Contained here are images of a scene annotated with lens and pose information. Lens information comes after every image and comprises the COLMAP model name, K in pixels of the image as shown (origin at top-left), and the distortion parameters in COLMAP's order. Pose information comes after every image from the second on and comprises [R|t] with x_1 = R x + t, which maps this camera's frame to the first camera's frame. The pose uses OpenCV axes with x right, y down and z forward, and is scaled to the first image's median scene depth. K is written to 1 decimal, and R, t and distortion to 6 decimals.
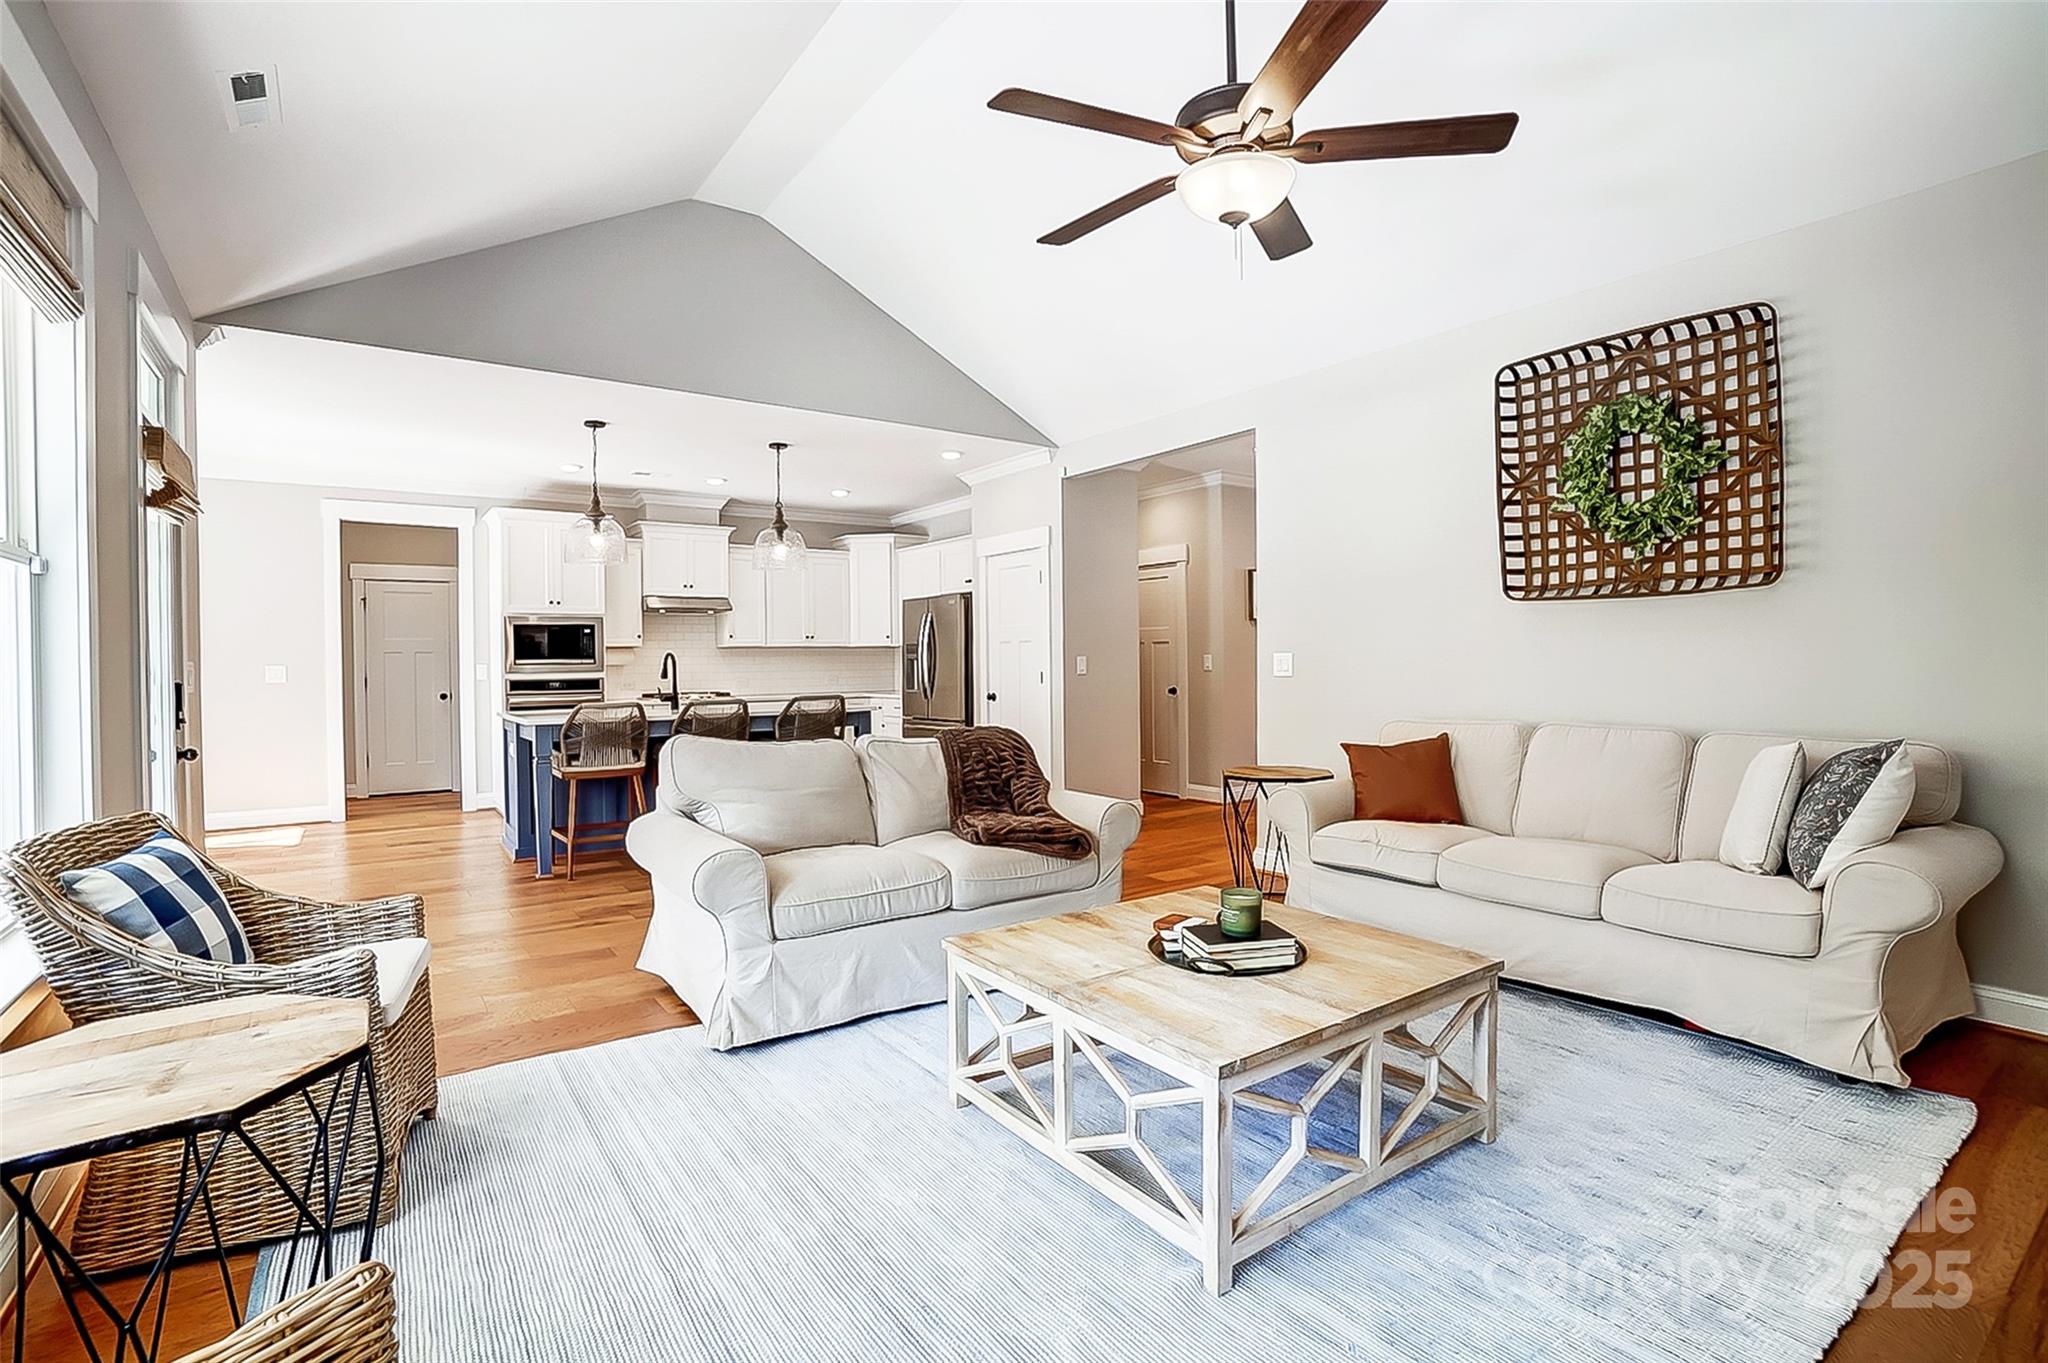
lens RADIAL K [[948.6, 0, 988.3], [0, 948.6, 676.3], [0, 0, 1]] dist [-0.044502, -0.000148]
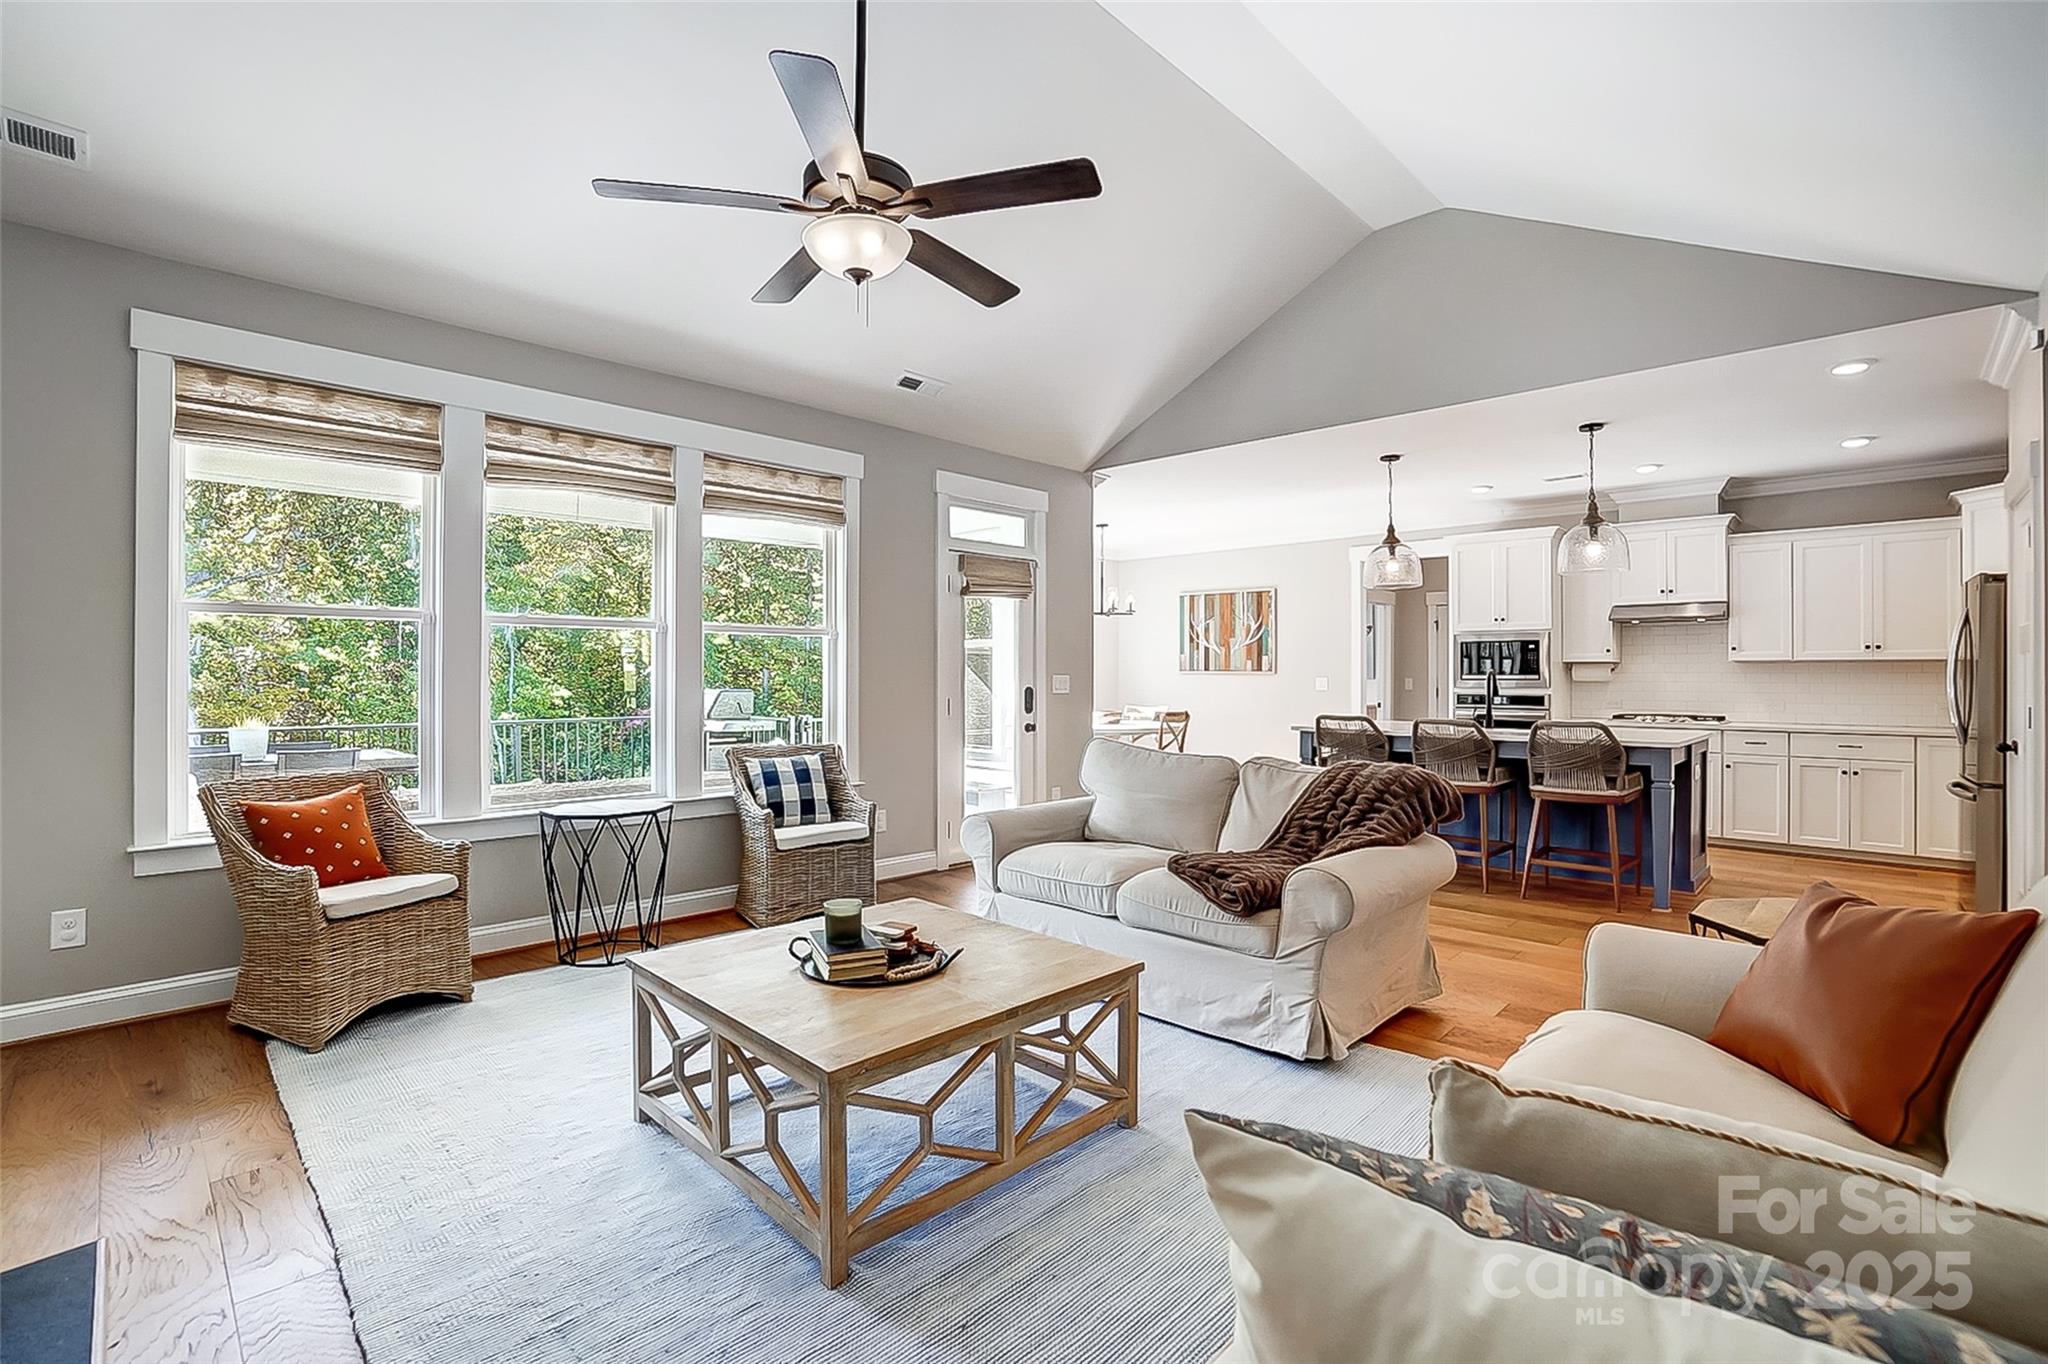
lens RADIAL K [[920.8, 0, 1020.3], [0, 920.8, 657.5], [0, 0, 1]] dist [-0.060150, 0.020309]
pose [[0.194766, -0.008708, -0.980811, 0.478293], [-0.022102, 0.999668, -0.013264, -0.015070], [0.980601, 0.024261, 0.194508, 0.350720]]
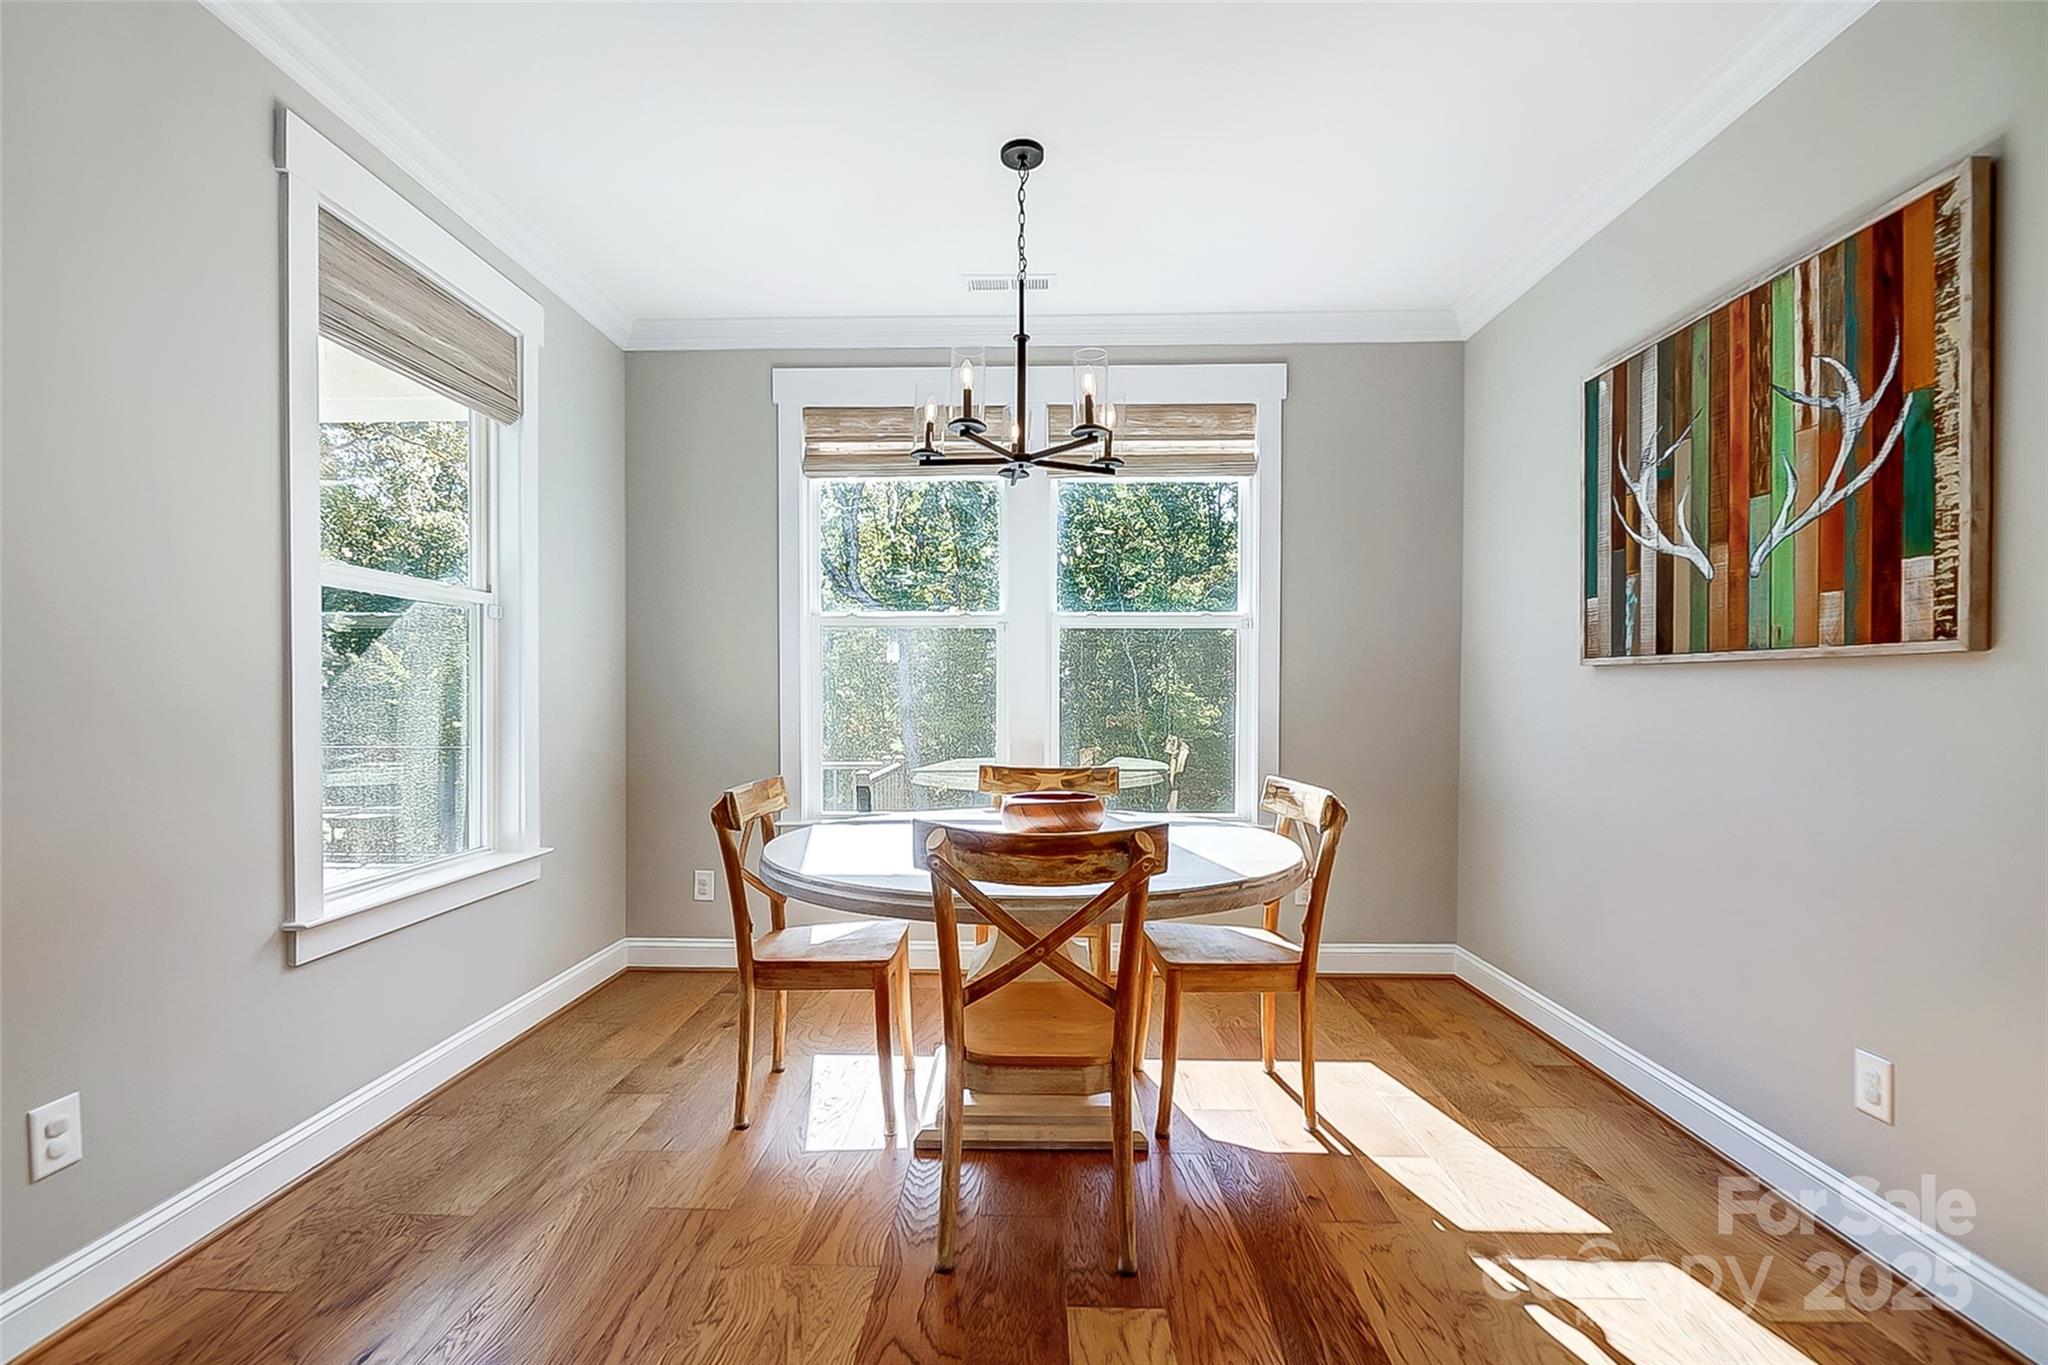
lens RADIAL K [[902.6, 0, 1025.4], [0, 902.6, 710.0], [0, 0, 1]] dist [0.000107, -0.007275]
pose [[-0.584026, 0.020934, -0.811465, -0.535802], [-0.011164, 0.999366, 0.033816, -0.005667], [0.811658, 0.028809, -0.583422, 0.975651]]
